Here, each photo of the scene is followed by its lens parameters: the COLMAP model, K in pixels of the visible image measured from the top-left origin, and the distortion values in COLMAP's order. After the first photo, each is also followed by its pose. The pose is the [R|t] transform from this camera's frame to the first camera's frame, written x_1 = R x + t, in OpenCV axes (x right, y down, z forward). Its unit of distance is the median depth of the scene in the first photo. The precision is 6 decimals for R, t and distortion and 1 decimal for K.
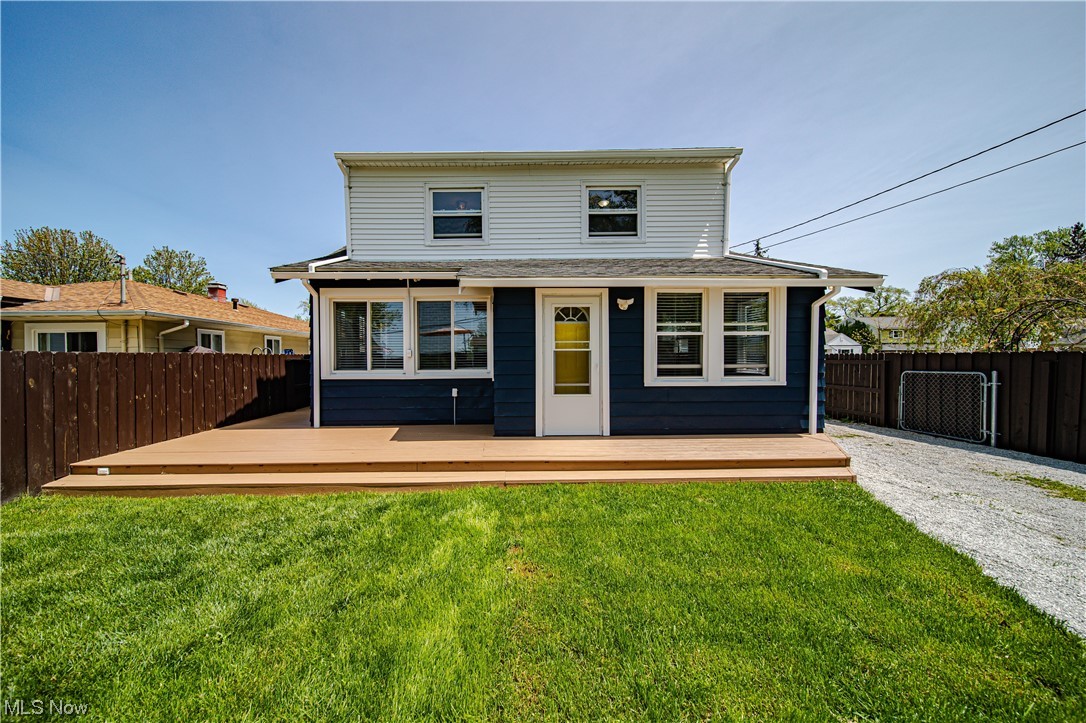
lens RADIAL K [[403.3, 0, 497.2], [0, 403.3, 362.0], [0, 0, 1]] dist [0.000163, 0.000090]
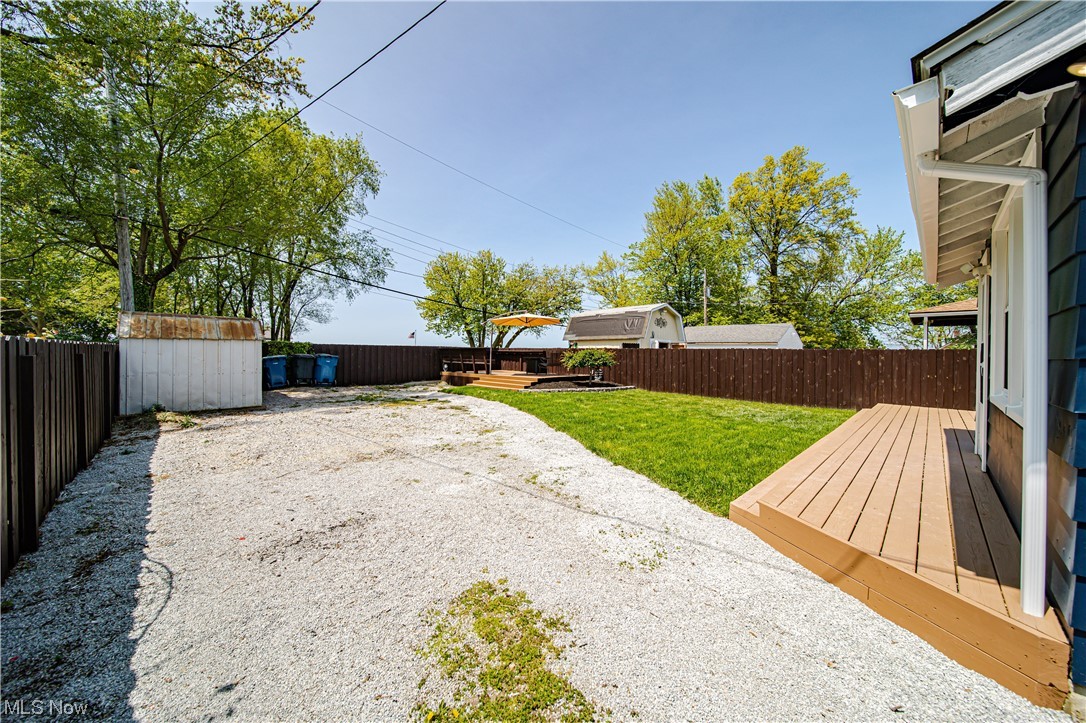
lens RADIAL K [[388.6, 0, 540.3], [0, 388.6, 354.1], [0, 0, 1]] dist [0.000305, 0.000039]
pose [[-0.712038, 0.003292, -0.702134, 1.224723], [-0.012462, 0.999772, 0.017325, -0.010223], [0.702031, 0.021086, -0.711834, 0.926308]]
